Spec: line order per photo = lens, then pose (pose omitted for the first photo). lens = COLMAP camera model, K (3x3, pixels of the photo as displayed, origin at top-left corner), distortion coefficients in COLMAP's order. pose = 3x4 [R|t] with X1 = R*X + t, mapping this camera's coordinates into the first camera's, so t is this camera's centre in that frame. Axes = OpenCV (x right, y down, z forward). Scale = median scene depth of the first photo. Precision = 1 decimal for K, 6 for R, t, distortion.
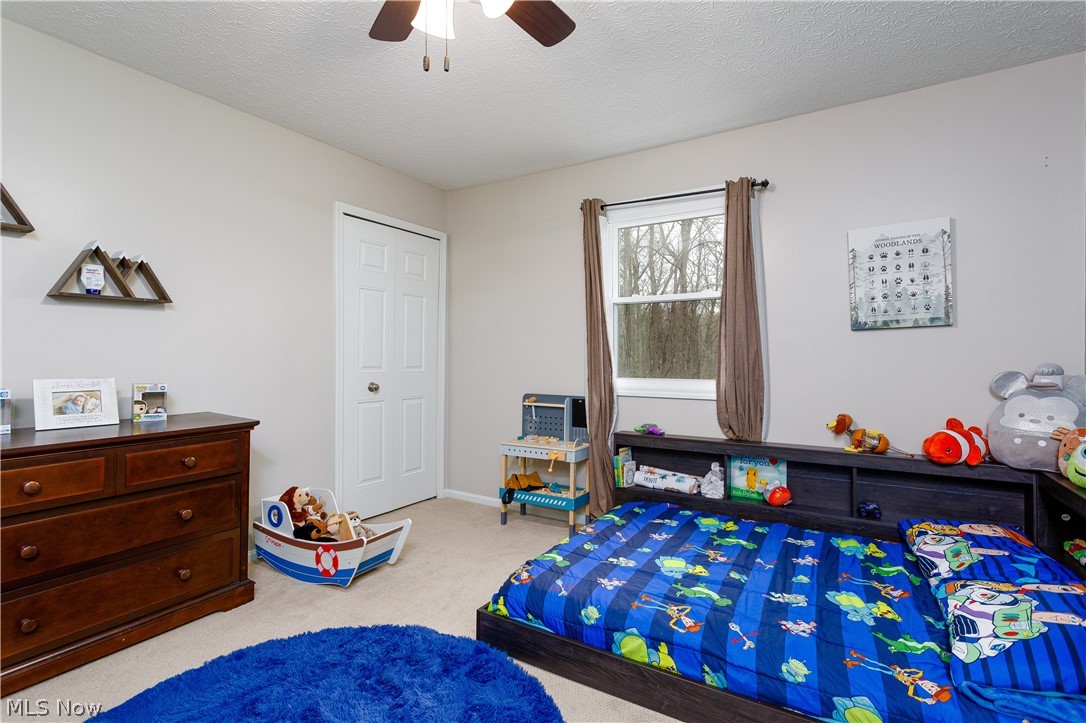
lens RADIAL K [[520.6, 0, 543.1], [0, 520.6, 359.6], [0, 0, 1]] dist [0.024804, 0.000768]
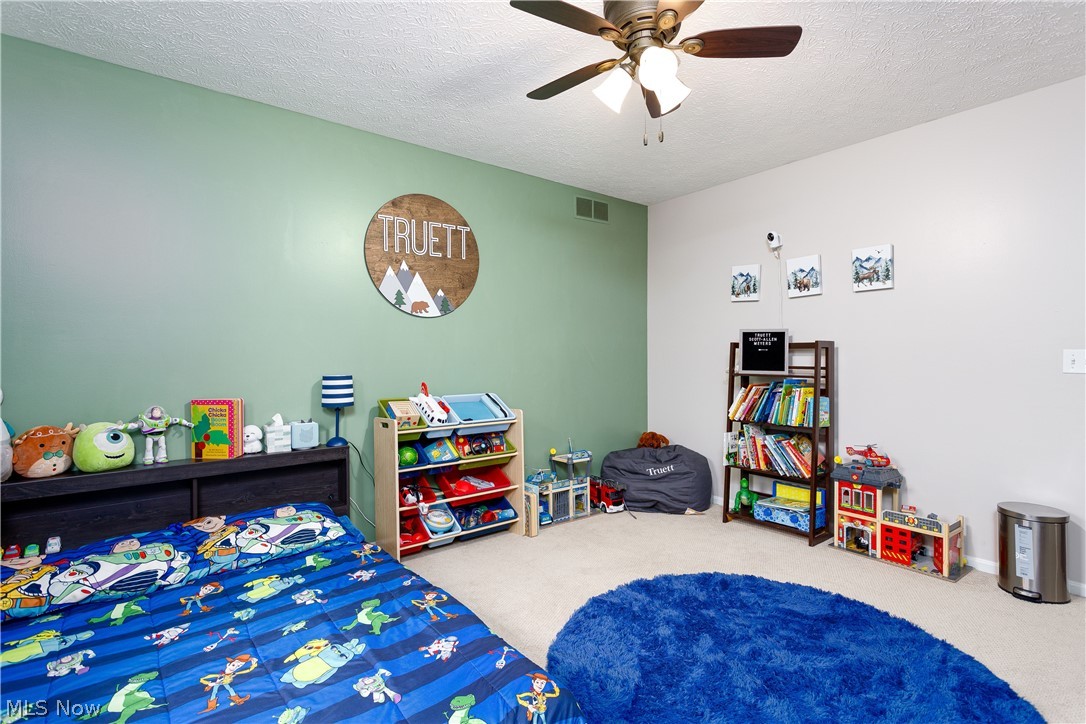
lens RADIAL K [[520.6, 0, 543.7], [0, 520.6, 363.0], [0, 0, 1]] dist [0.024804, 0.000768]
pose [[-0.950539, 0.005416, 0.310559, -0.261149], [0.005354, 0.999985, -0.001052, 0.009262], [-0.310560, 0.000663, -0.950554, 1.735904]]
